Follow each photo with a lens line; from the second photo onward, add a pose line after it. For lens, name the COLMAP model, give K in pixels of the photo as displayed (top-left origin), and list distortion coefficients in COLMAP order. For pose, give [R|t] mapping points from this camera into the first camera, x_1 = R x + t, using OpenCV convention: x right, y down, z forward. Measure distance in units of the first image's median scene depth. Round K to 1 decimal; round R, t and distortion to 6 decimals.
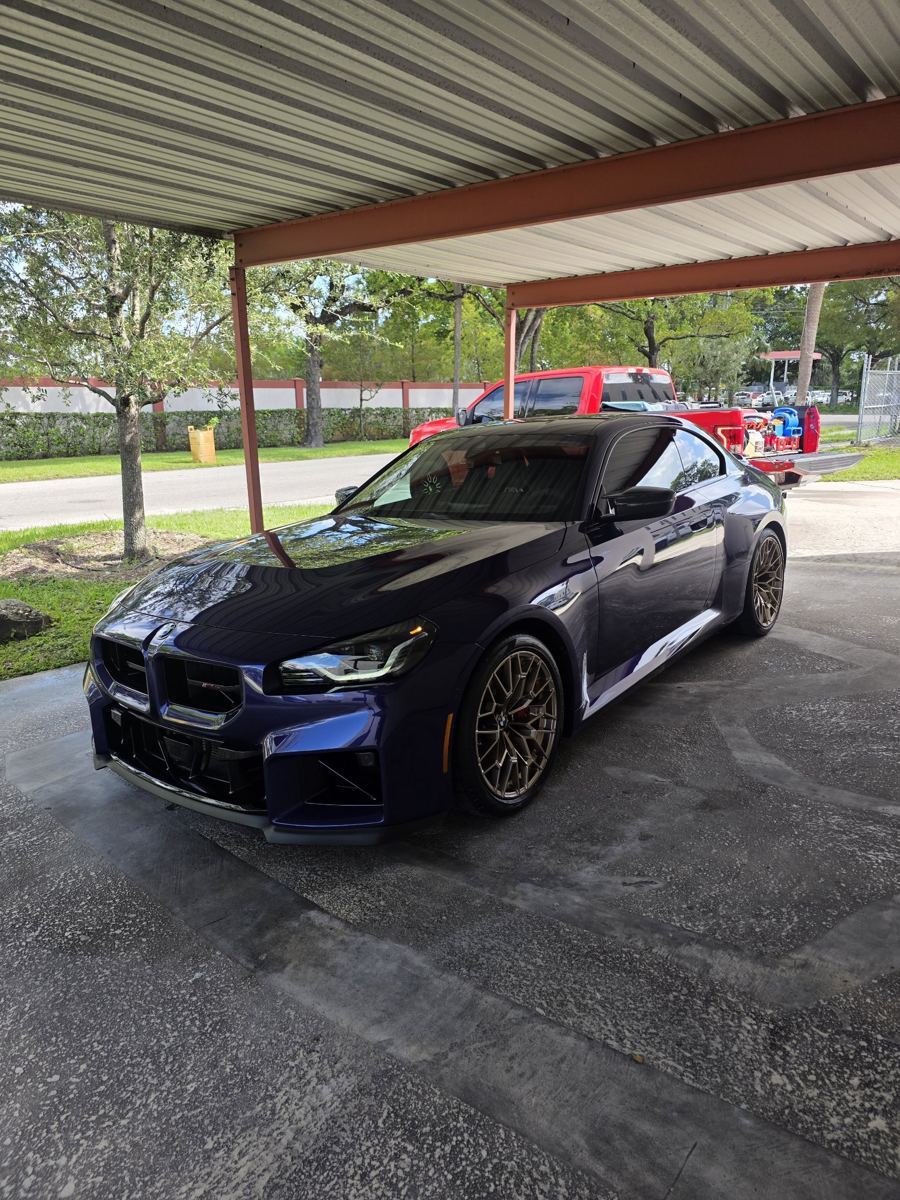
lens RADIAL K [[805.2, 0, 427.5], [0, 805.2, 600.5], [0, 0, 1]] dist [0.026601, -0.014617]
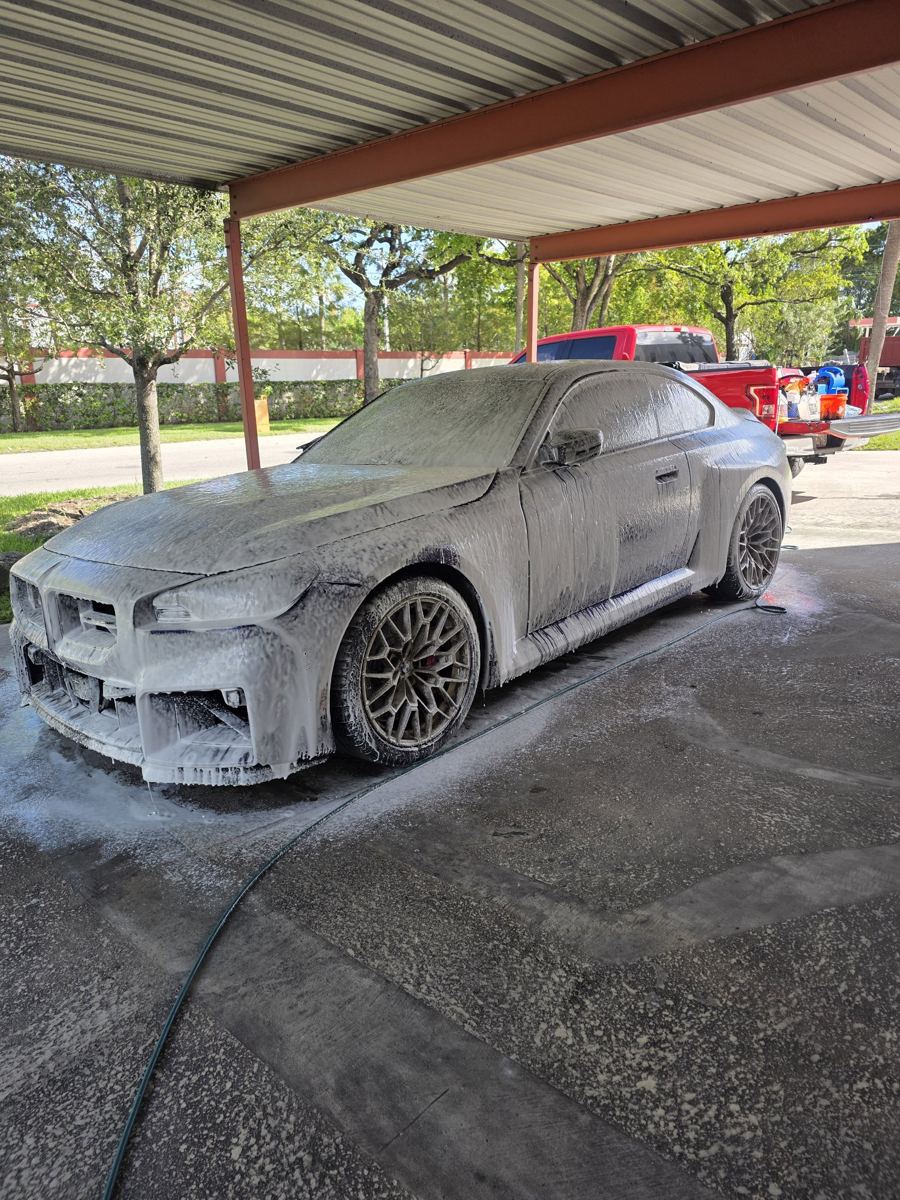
lens RADIAL K [[805.2, 0, 427.5], [0, 805.2, 600.5], [0, 0, 1]] dist [0.026601, -0.014617]
pose [[0.995981, 0.019800, -0.087351, 0.292746], [-0.017079, 0.999349, 0.031782, 0.054494], [0.087923, -0.030163, 0.995670, 0.060557]]
